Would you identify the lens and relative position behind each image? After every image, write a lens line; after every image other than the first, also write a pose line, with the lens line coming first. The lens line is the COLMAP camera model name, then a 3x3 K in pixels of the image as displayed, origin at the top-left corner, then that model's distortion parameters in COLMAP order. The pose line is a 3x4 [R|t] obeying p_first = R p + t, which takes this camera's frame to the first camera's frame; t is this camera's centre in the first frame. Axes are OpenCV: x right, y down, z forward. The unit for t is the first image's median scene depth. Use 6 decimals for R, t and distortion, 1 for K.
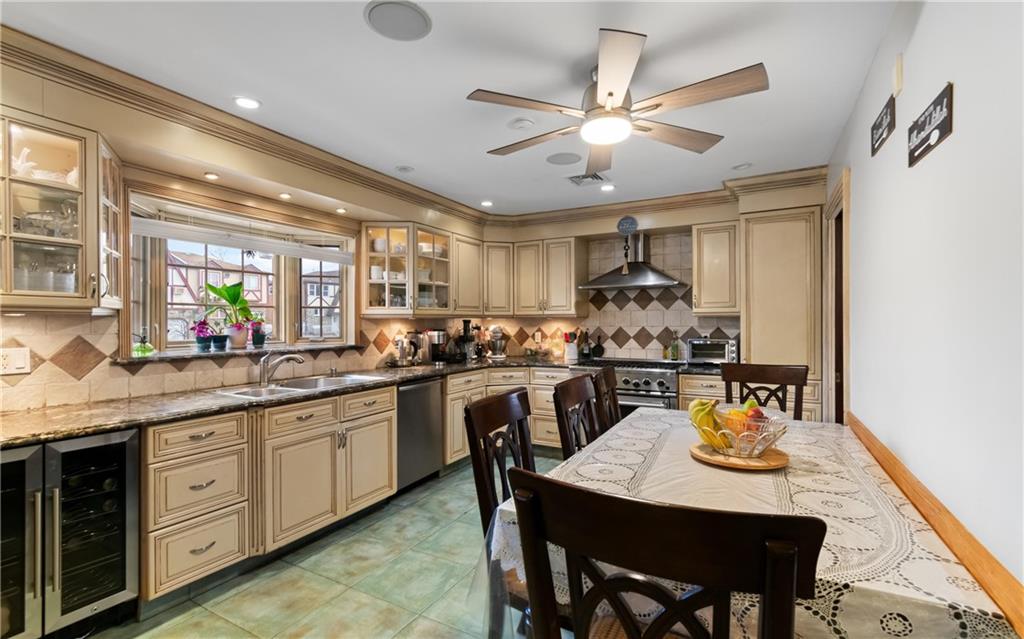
lens RADIAL K [[458.9, 0, 510.8], [0, 458.9, 323.6], [0, 0, 1]] dist [0.004028, -0.002019]
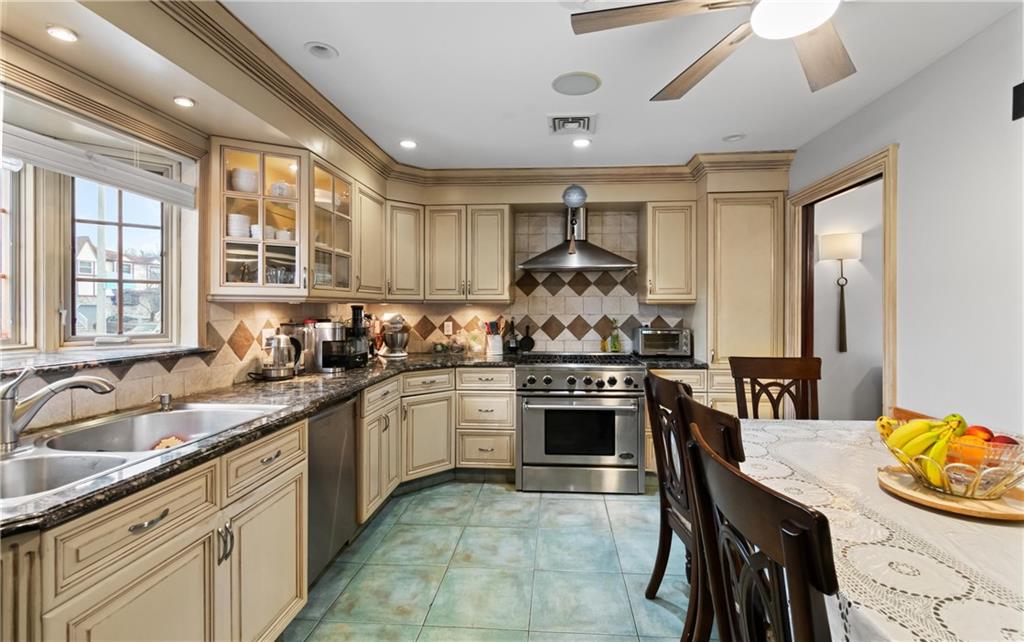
lens RADIAL K [[458.9, 0, 527.7], [0, 458.9, 311.2], [0, 0, 1]] dist [0.004028, -0.002019]
pose [[0.905546, 0.002052, 0.424242, -0.239974], [-0.002026, 0.999998, -0.000511, 0.000137], [-0.424243, -0.000396, 0.905549, 0.347303]]
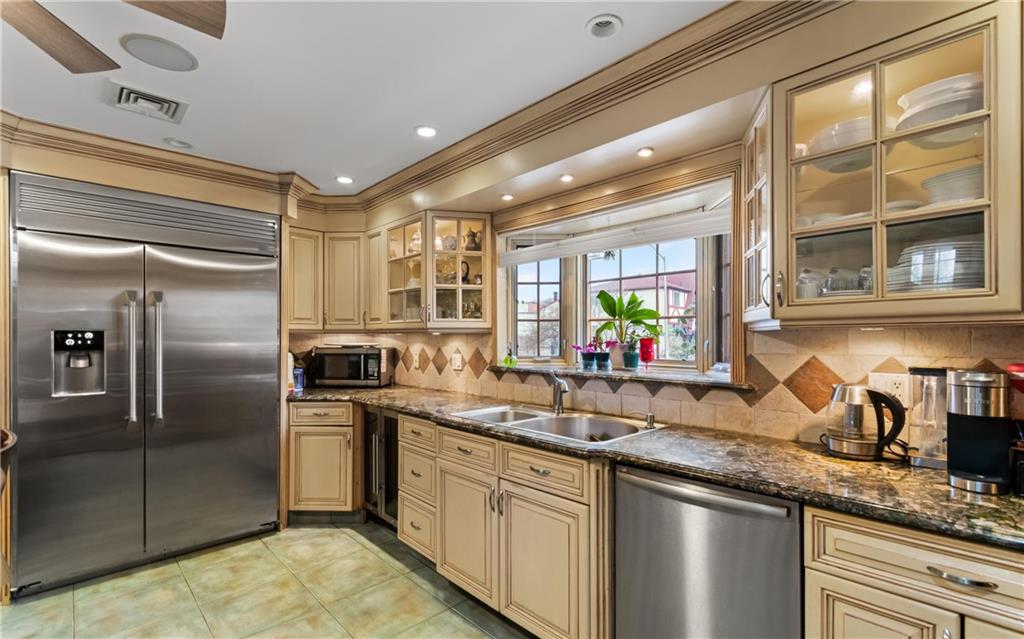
lens RADIAL K [[458.9, 0, 524.3], [0, 458.9, 339.6], [0, 0, 1]] dist [0.004028, -0.002019]
pose [[-0.284954, 0.005256, -0.958527, 0.262400], [-0.003135, 0.999975, 0.006415, -0.005479], [0.958536, 0.004833, -0.284930, 1.056439]]
